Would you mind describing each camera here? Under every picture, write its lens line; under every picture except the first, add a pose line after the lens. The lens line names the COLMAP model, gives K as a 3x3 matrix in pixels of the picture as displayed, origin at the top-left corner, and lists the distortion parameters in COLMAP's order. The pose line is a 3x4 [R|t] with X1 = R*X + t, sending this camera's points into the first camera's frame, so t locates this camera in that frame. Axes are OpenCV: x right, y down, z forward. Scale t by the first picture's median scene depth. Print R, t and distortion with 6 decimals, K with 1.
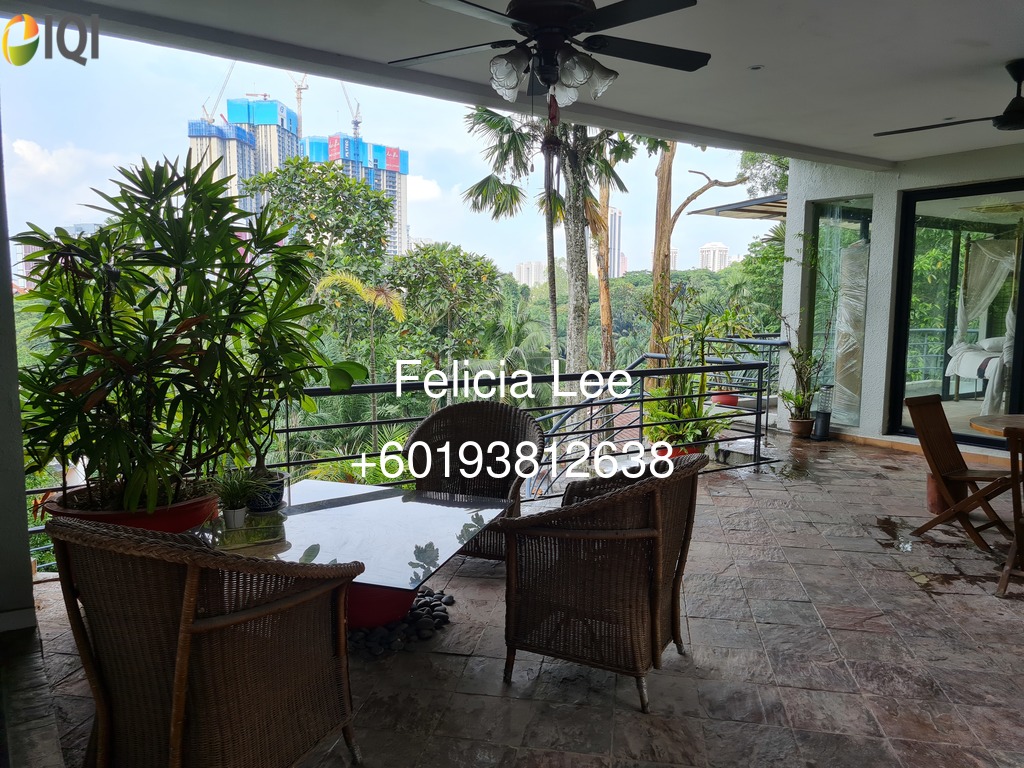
lens RADIAL K [[775.1, 0, 502.0], [0, 775.1, 388.9], [0, 0, 1]] dist [0.042583, -0.010820]
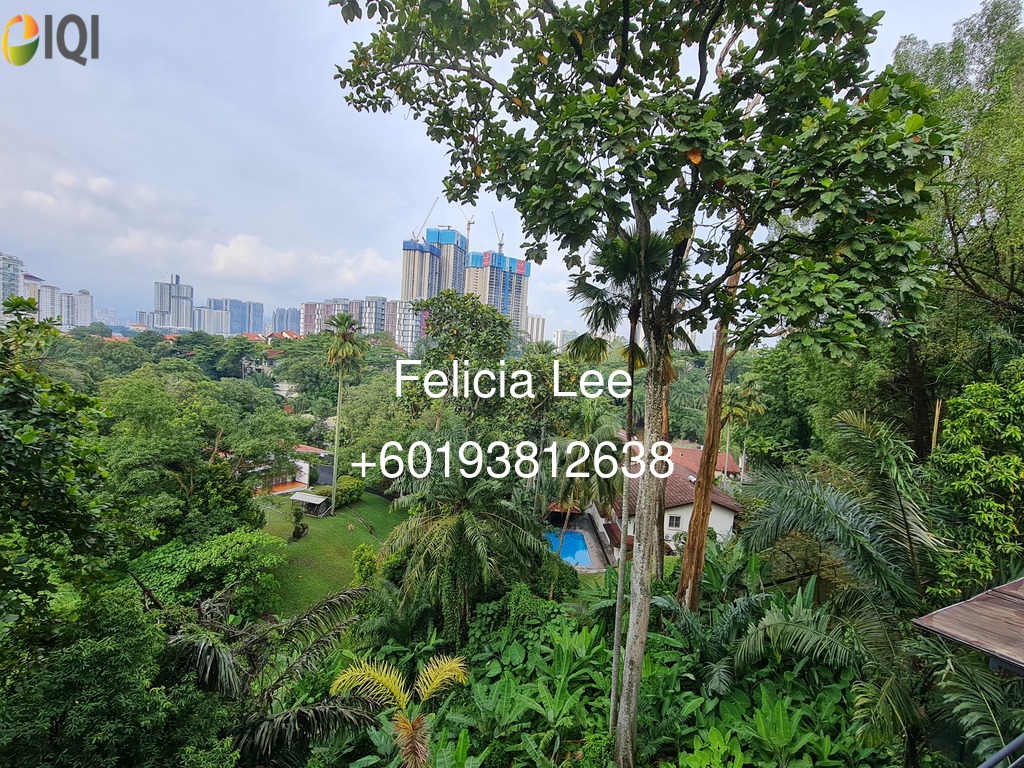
lens RADIAL K [[481.4, 0, 519.1], [0, 481.4, 386.7], [0, 0, 1]] dist [0.000454, -0.001039]
pose [[0.989502, 0.076175, -0.122810, -0.011166], [-0.081383, 0.995960, -0.037960, -0.094735], [0.119422, 0.047556, 0.991704, 0.144355]]
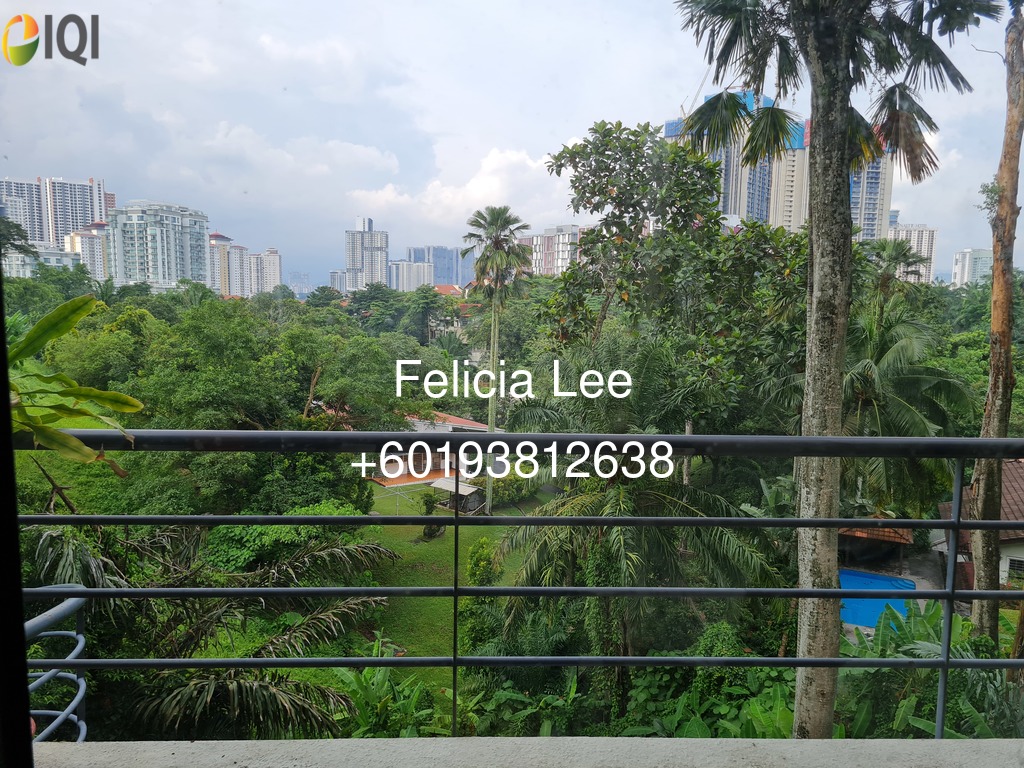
lens RADIAL K [[775.1, 0, 513.0], [0, 775.1, 387.5], [0, 0, 1]] dist [0.042583, -0.010820]
pose [[0.841839, 0.073090, -0.534756, 0.125050], [-0.070430, 0.997193, 0.025421, -0.024268], [0.535113, 0.016263, 0.844624, 0.231525]]
